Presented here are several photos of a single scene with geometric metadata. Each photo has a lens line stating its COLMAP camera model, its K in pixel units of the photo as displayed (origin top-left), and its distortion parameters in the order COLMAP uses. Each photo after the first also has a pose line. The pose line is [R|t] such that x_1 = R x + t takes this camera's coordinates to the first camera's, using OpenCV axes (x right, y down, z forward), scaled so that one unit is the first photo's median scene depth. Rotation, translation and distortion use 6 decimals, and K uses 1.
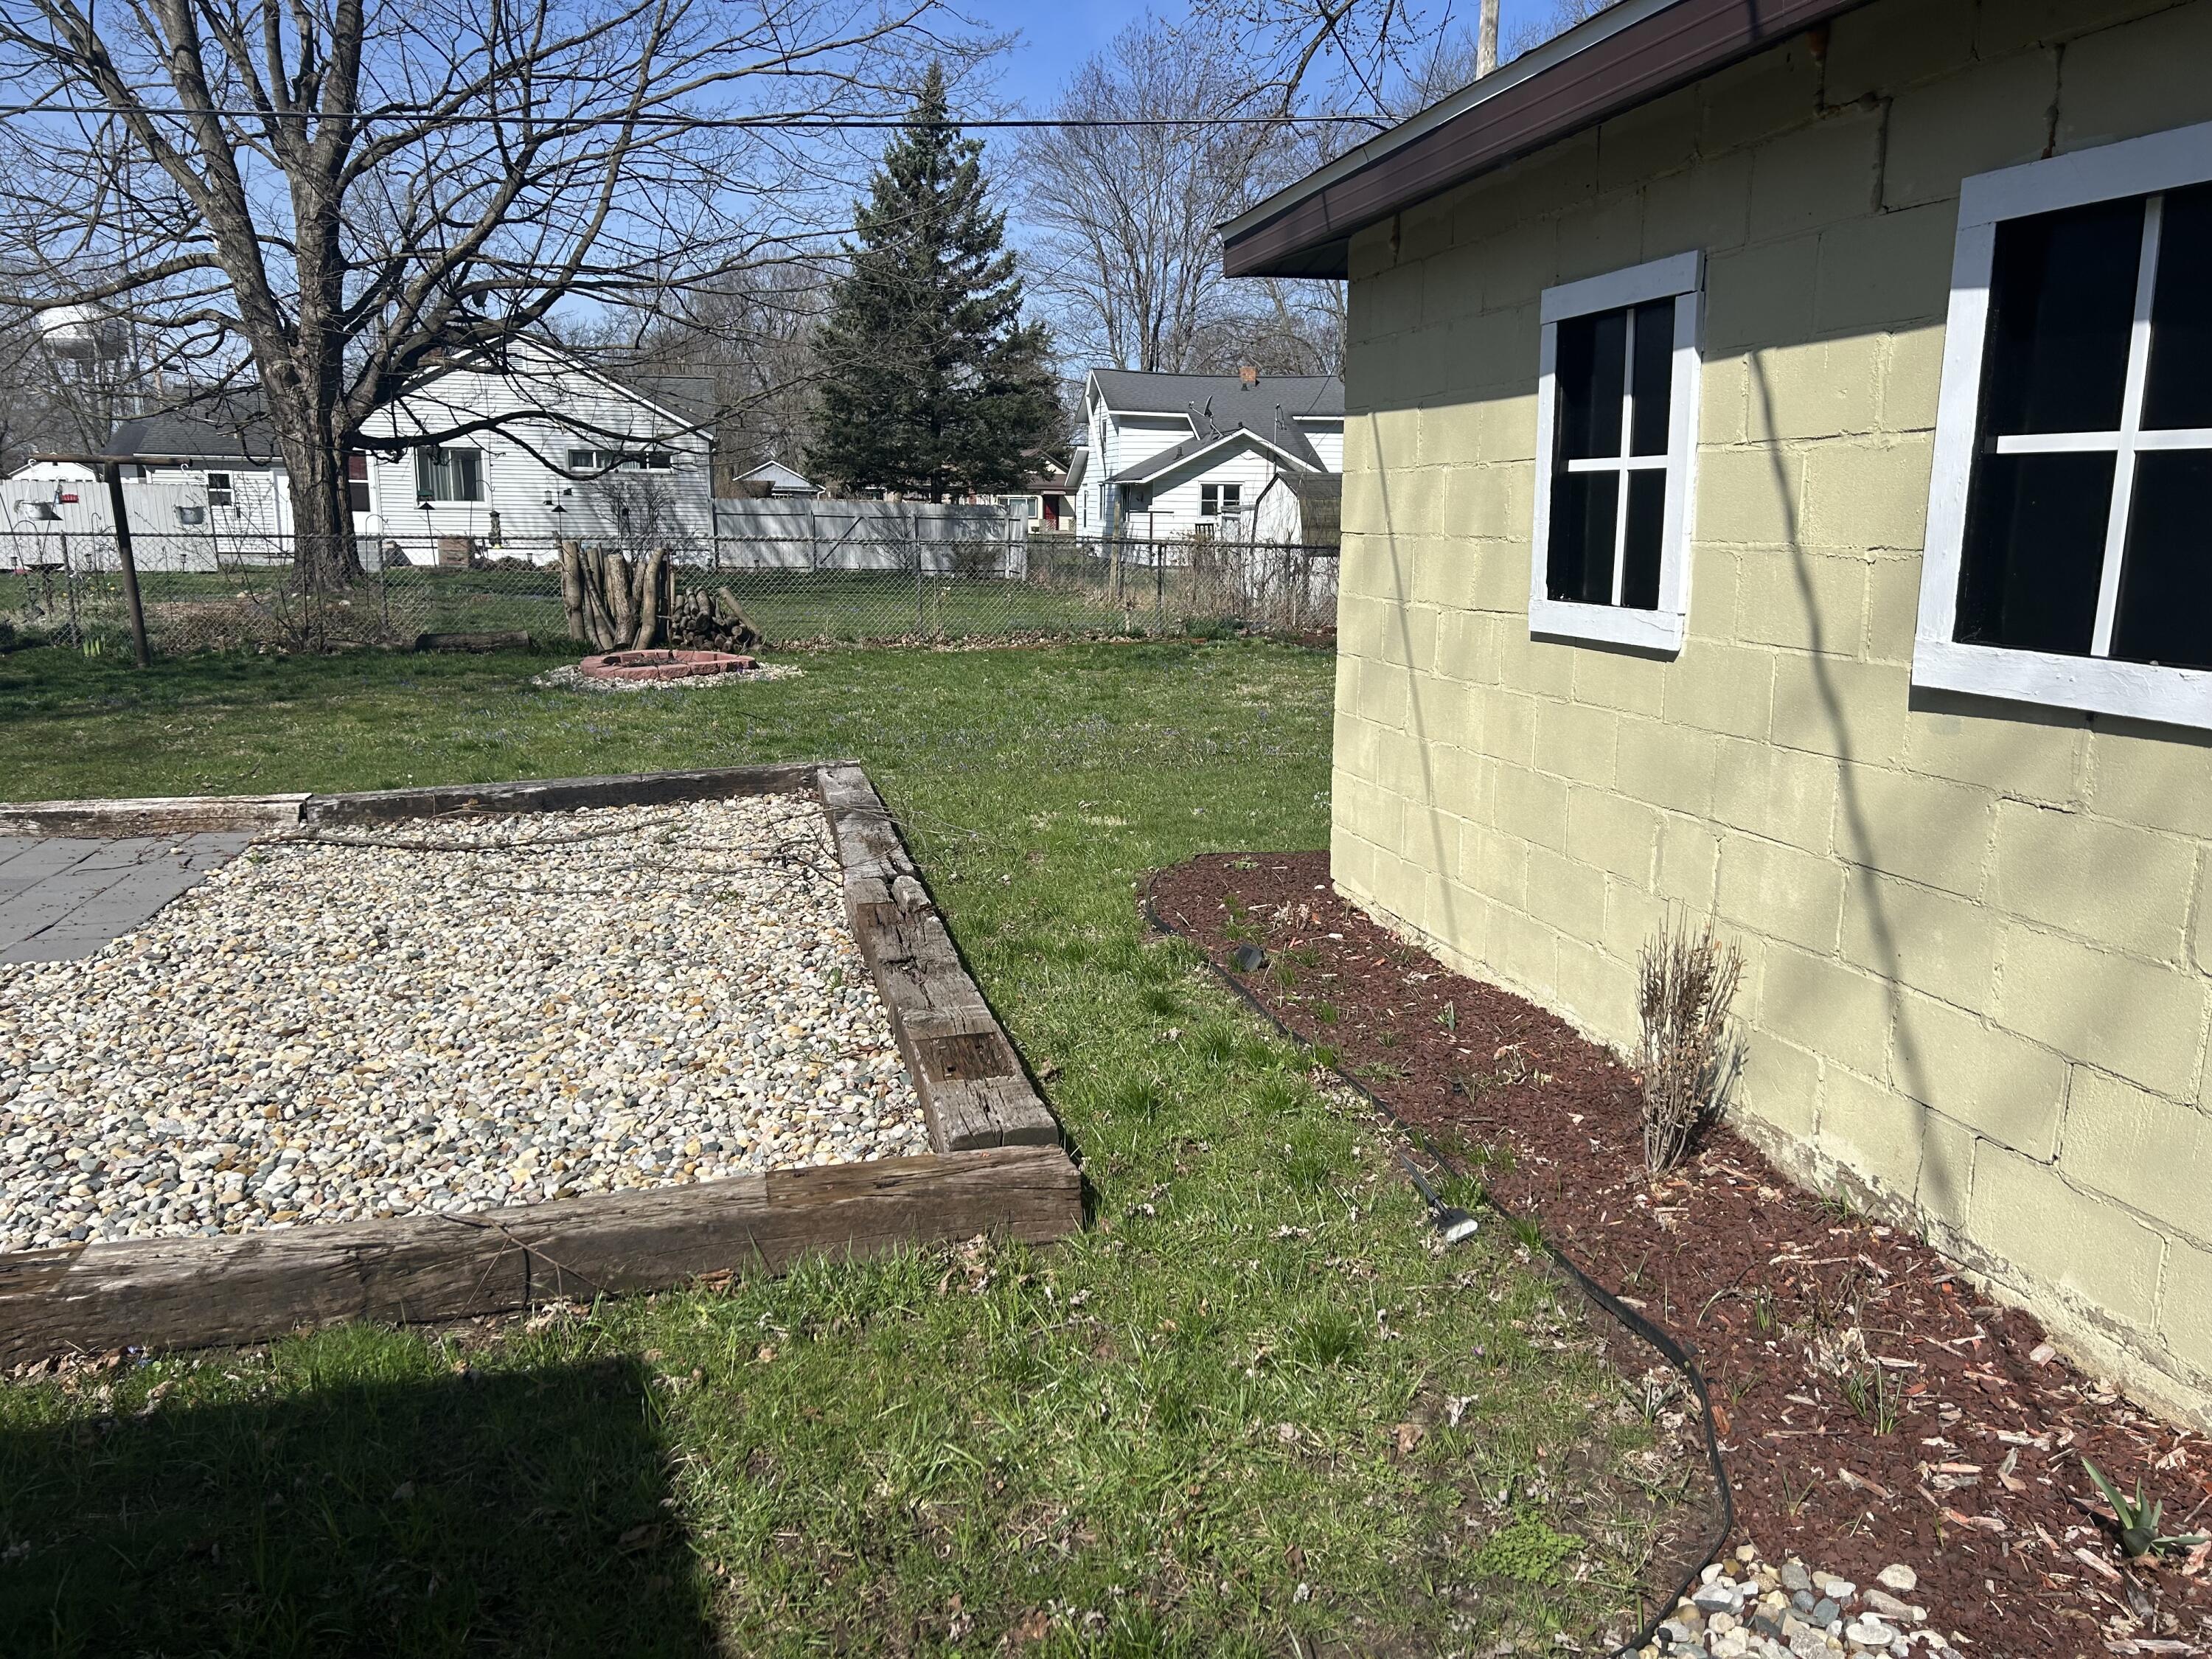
lens RADIAL K [[1640.5, 0, 1114.6], [0, 1640.5, 835.6], [0, 0, 1]] dist [0.054300, -0.061143]
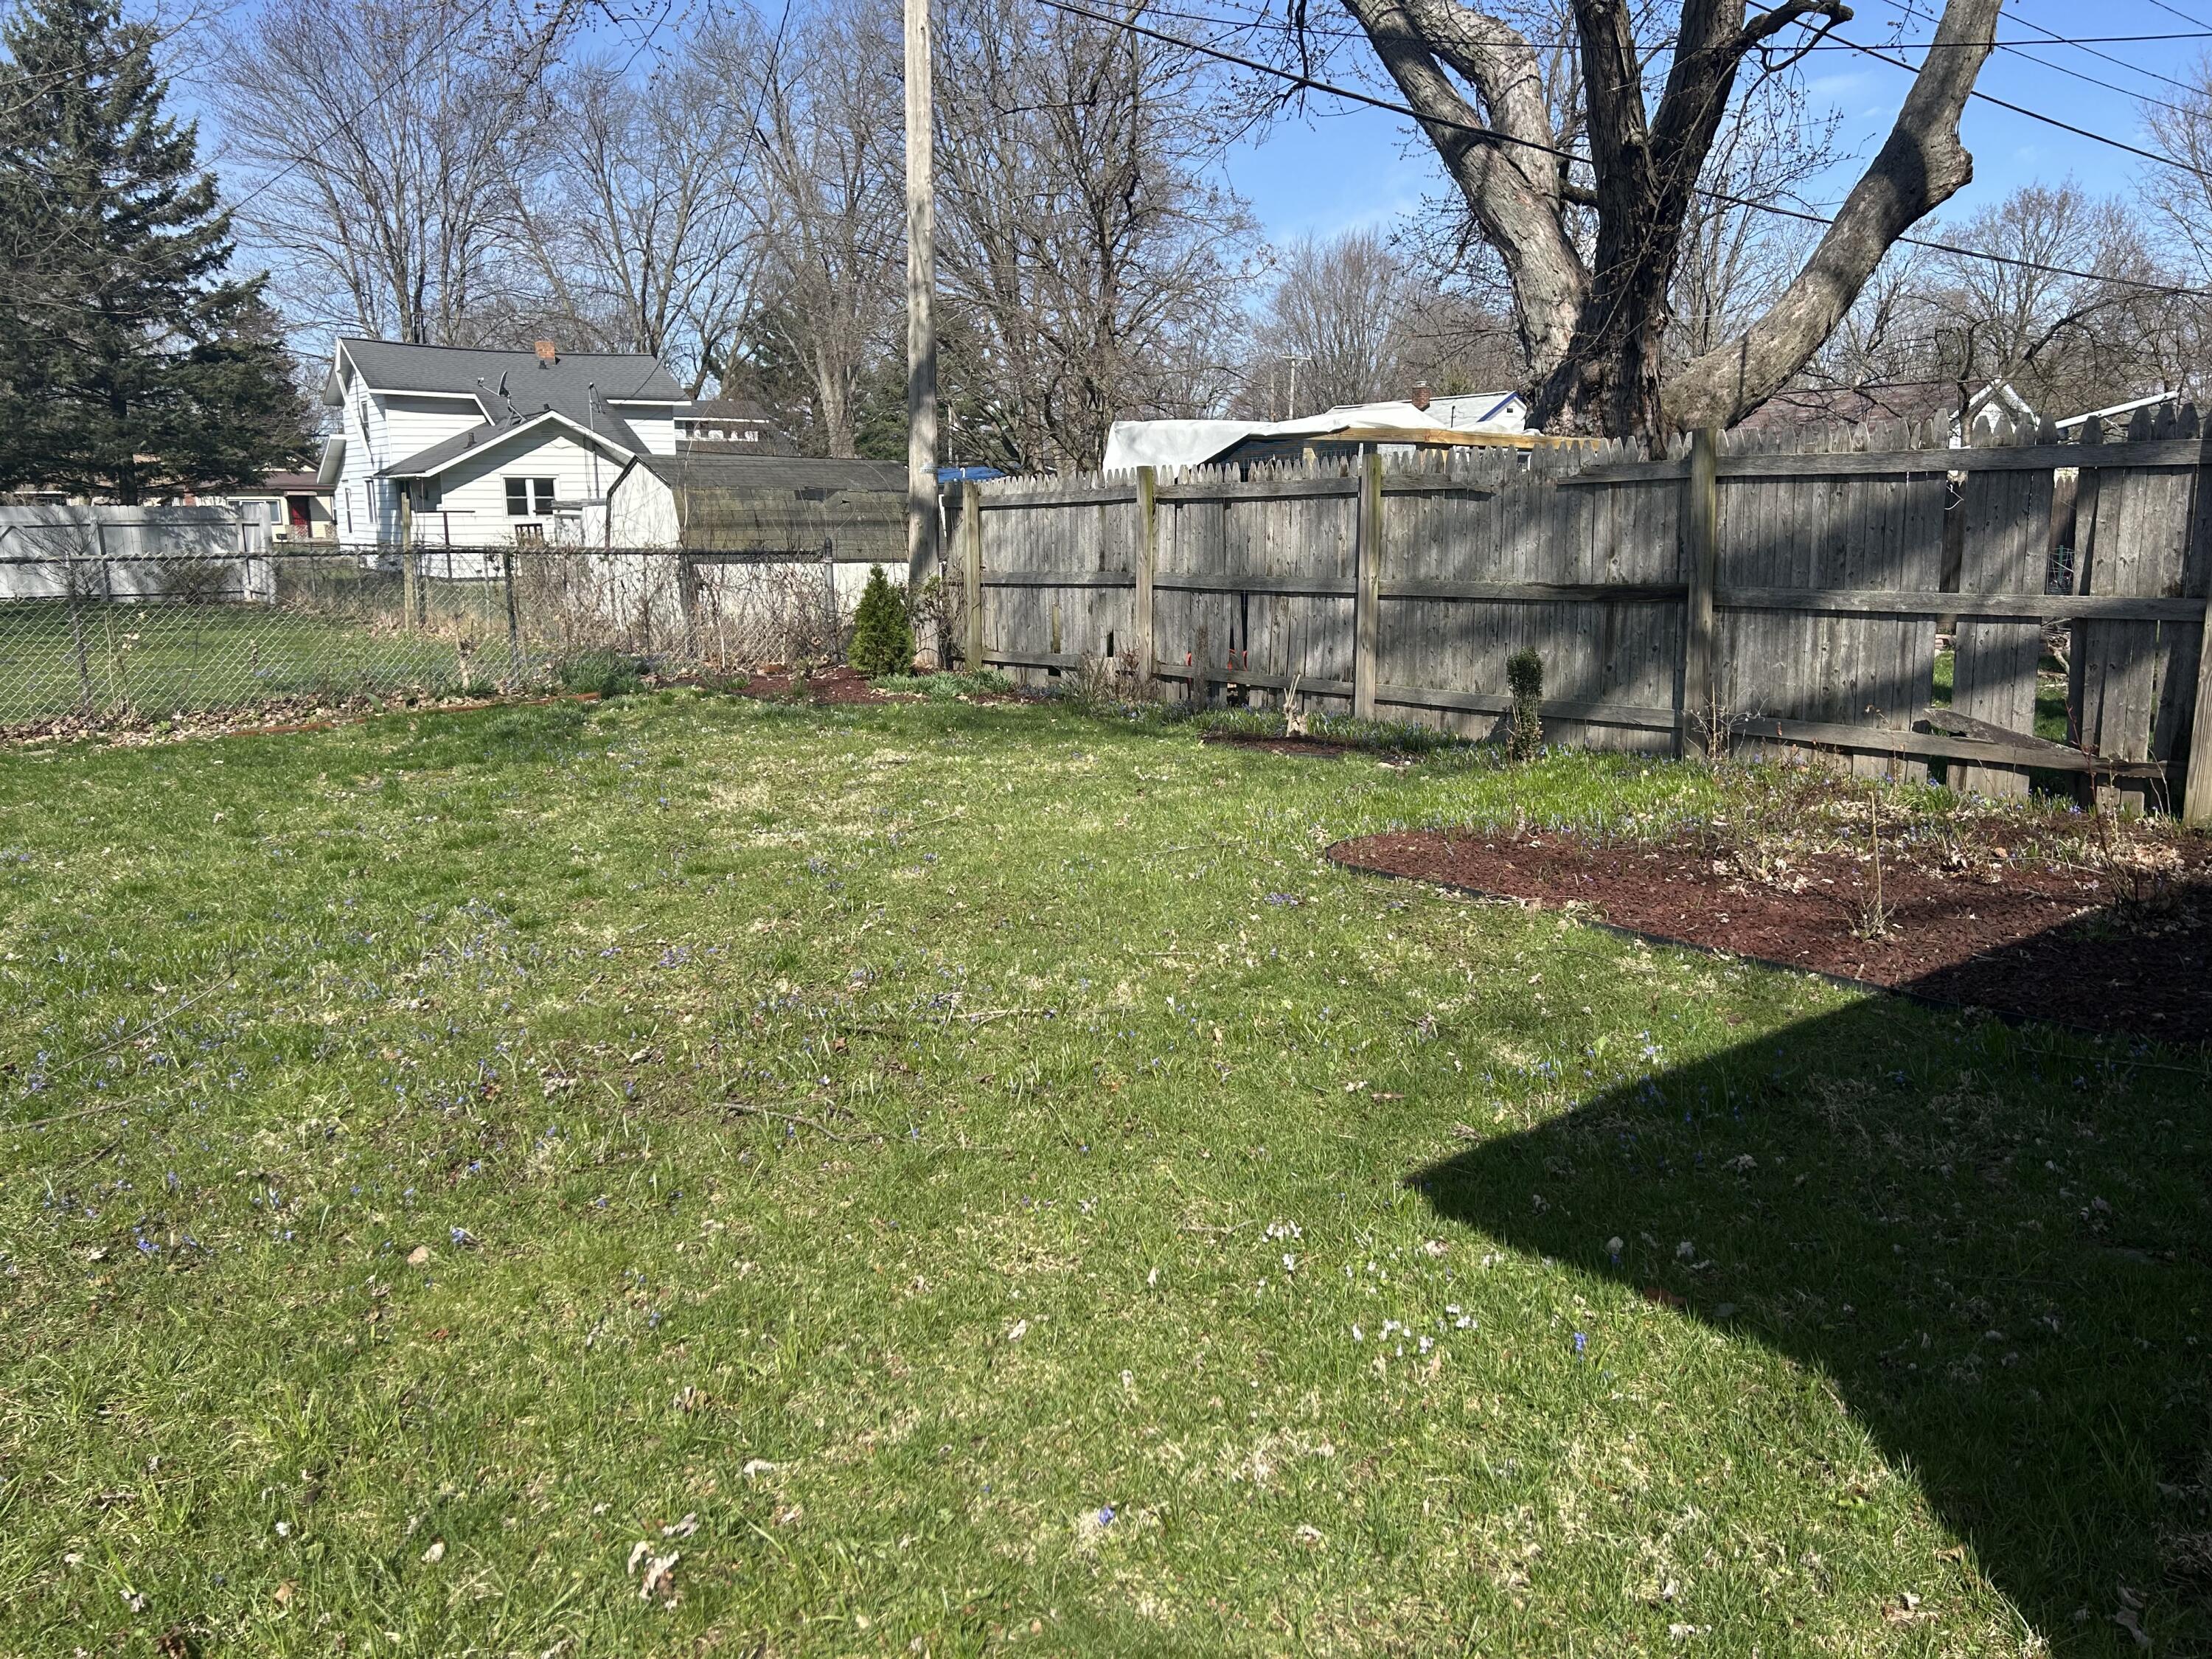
lens RADIAL K [[1640.5, 0, 1107.1], [0, 1640.5, 824.1], [0, 0, 1]] dist [0.054300, -0.061143]
pose [[0.916678, -0.091708, 0.388961, -0.008001], [0.094692, 0.995440, 0.011538, -0.023585], [-0.388246, 0.026254, 0.921182, 0.131326]]
